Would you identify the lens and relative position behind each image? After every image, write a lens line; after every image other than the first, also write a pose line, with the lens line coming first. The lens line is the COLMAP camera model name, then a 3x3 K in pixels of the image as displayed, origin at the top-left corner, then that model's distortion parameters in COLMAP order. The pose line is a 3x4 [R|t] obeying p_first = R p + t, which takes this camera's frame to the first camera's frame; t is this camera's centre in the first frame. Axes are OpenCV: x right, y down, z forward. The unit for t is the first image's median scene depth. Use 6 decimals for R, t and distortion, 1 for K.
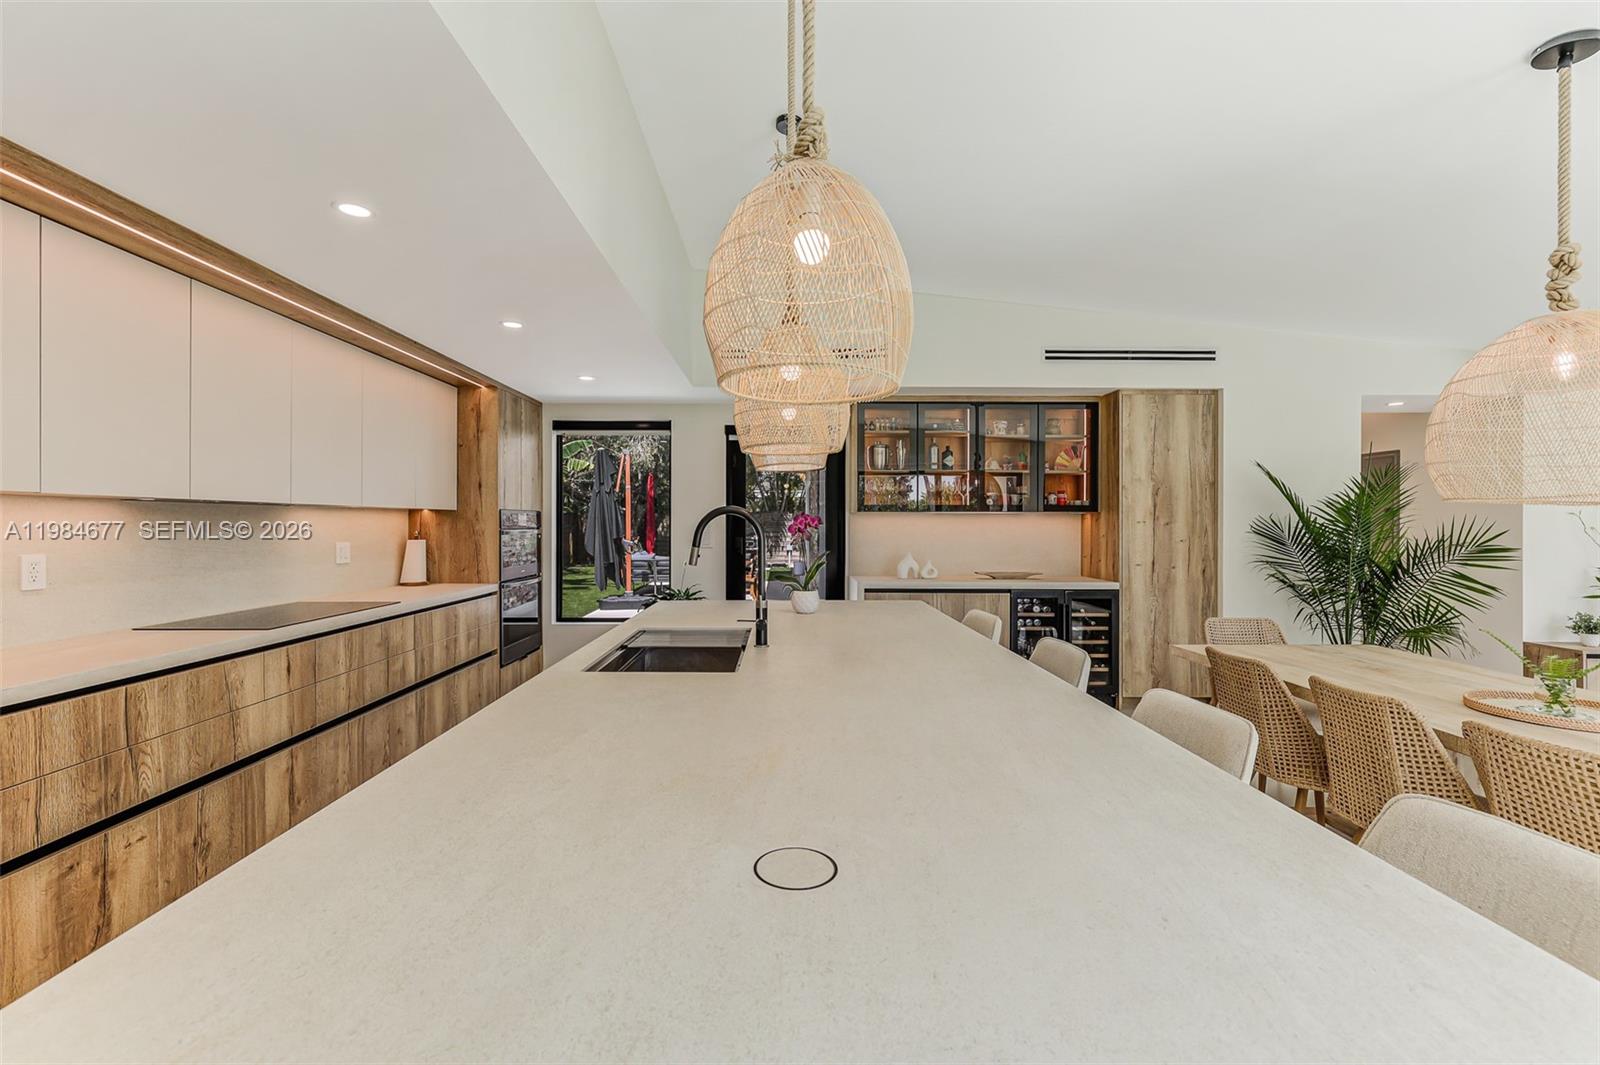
lens RADIAL K [[674.8, 0, 785.9], [0, 674.8, 524.9], [0, 0, 1]] dist [-0.000079, -0.000374]
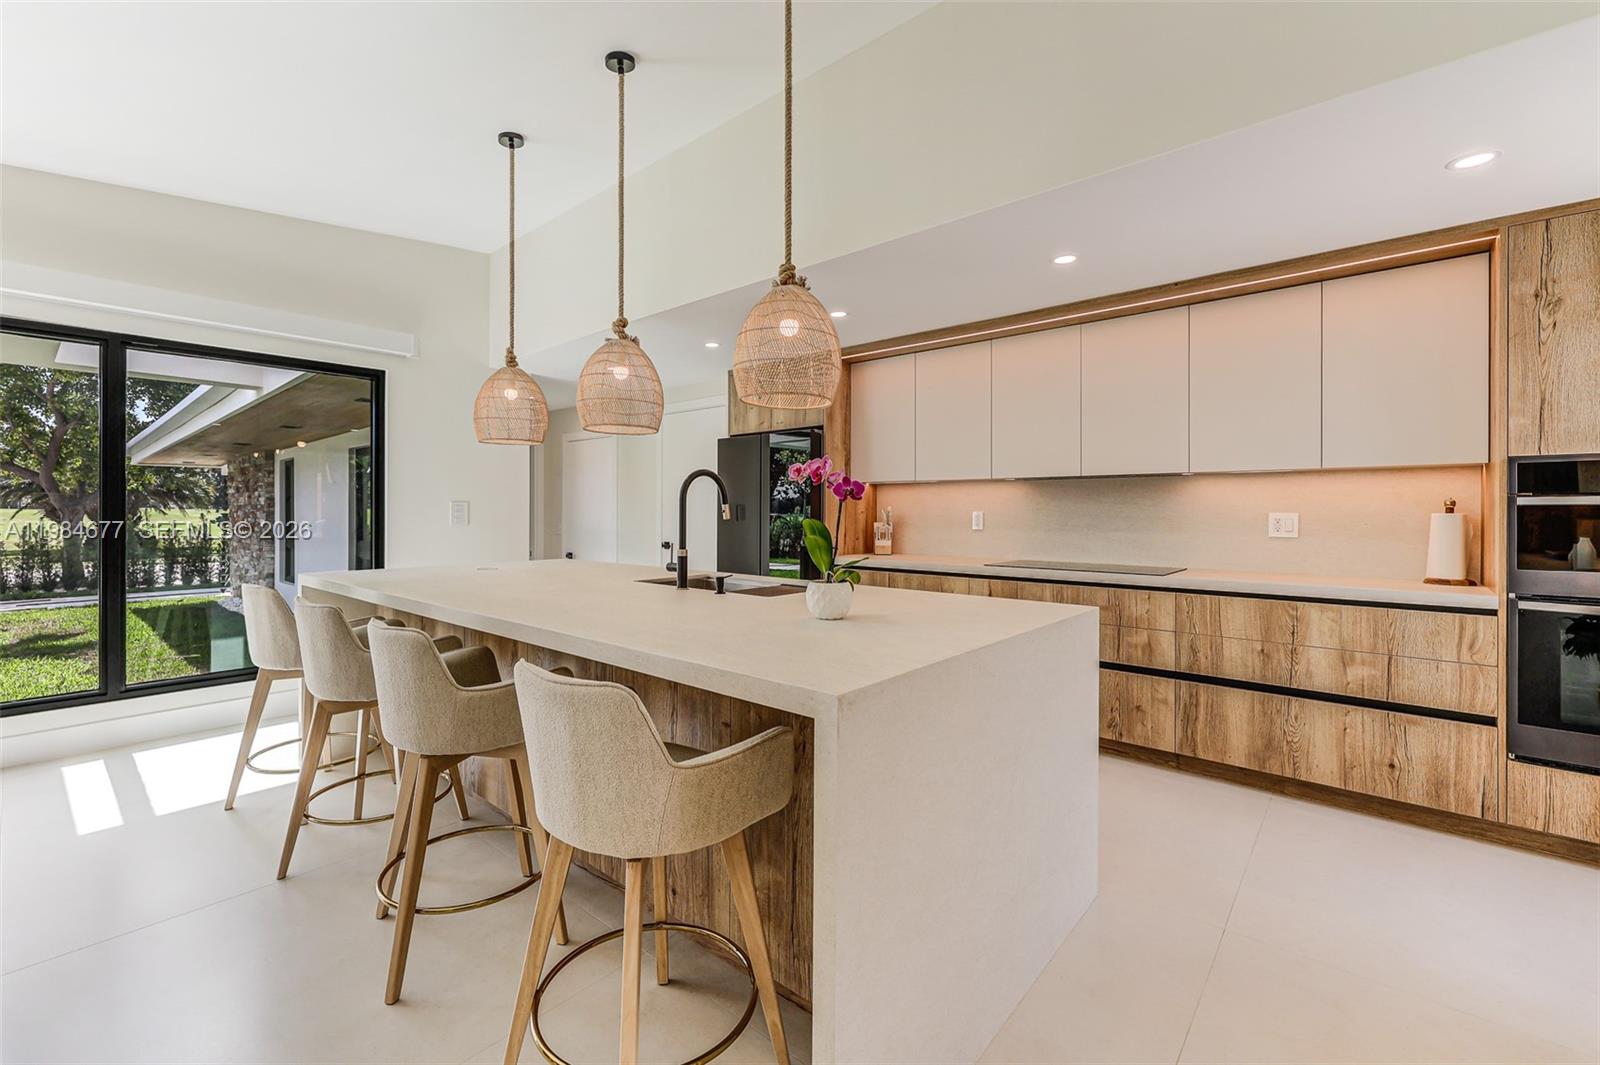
lens RADIAL K [[660.4, 0, 791.3], [0, 660.4, 511.8], [0, 0, 1]] dist [-0.002146, -0.000306]
pose [[-0.658859, -0.002627, -0.752262, 0.316960], [-0.005381, 0.999985, 0.001220, 0.021376], [0.752248, 0.004852, -0.658863, 0.878644]]
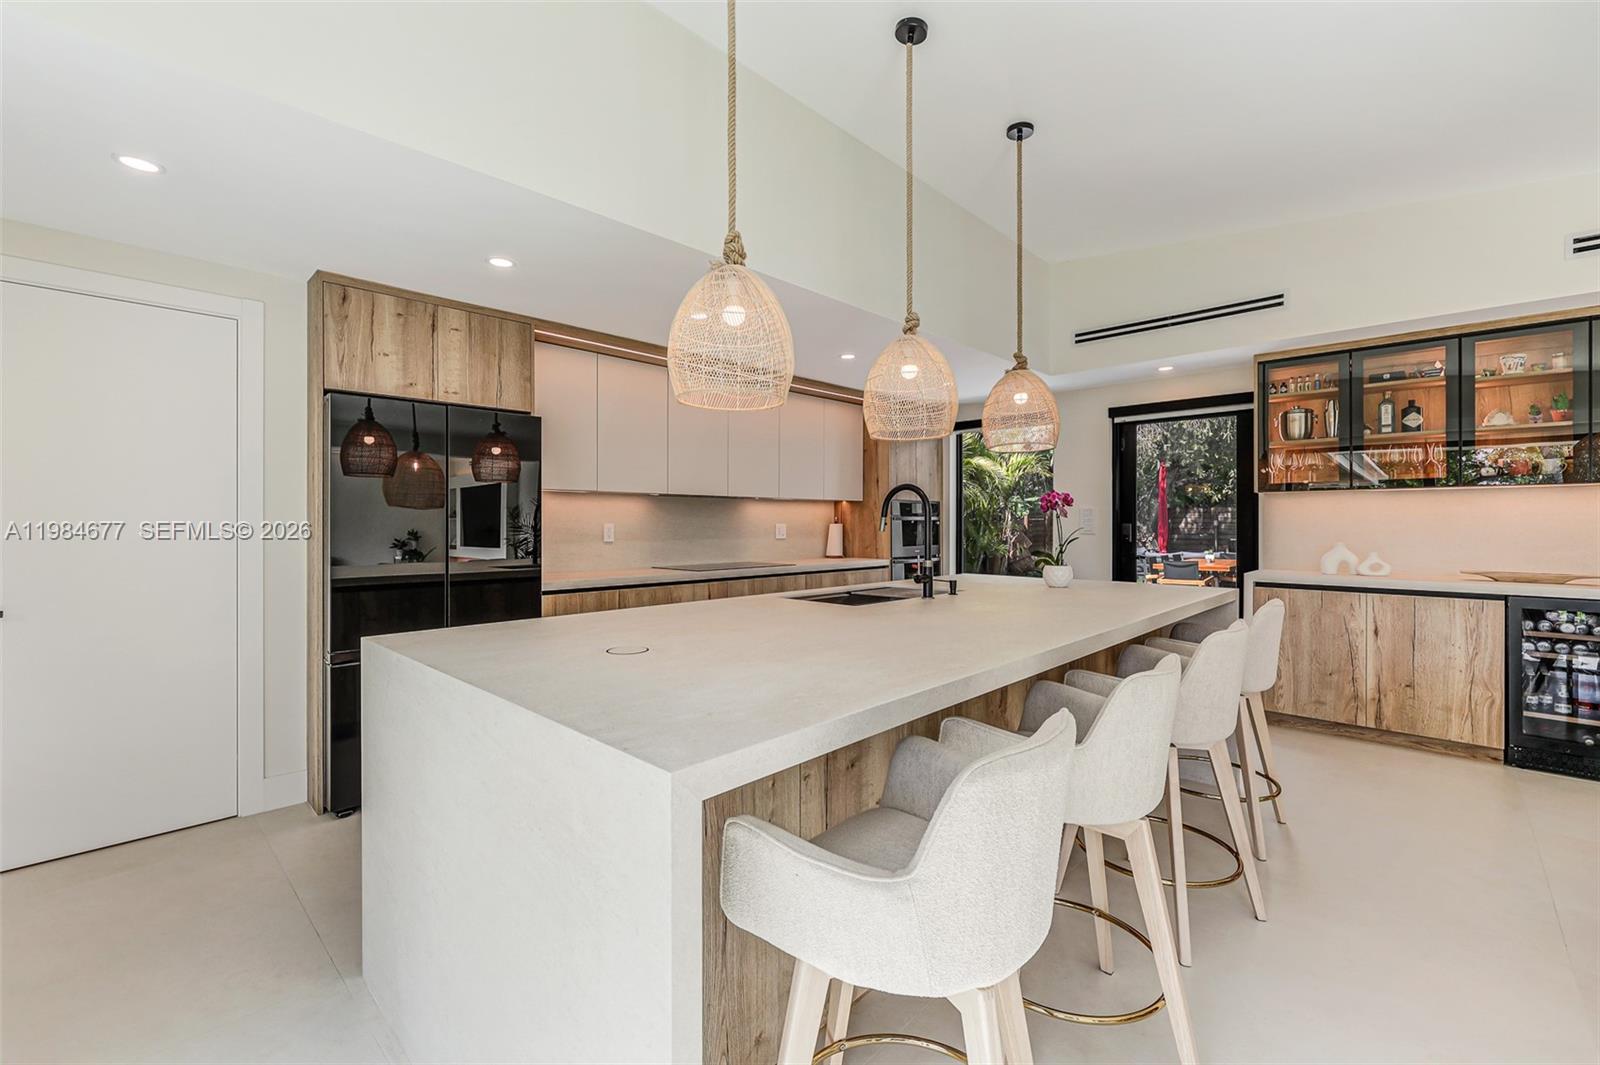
lens RADIAL K [[674.8, 0, 785.9], [0, 674.8, 524.9], [0, 0, 1]] dist [-0.000079, -0.000374]
pose [[0.714095, -0.000085, -0.700049, 0.290658], [0.000408, 1.000000, 0.000294, 0.022013], [0.700049, -0.000496, 0.714095, -0.017345]]
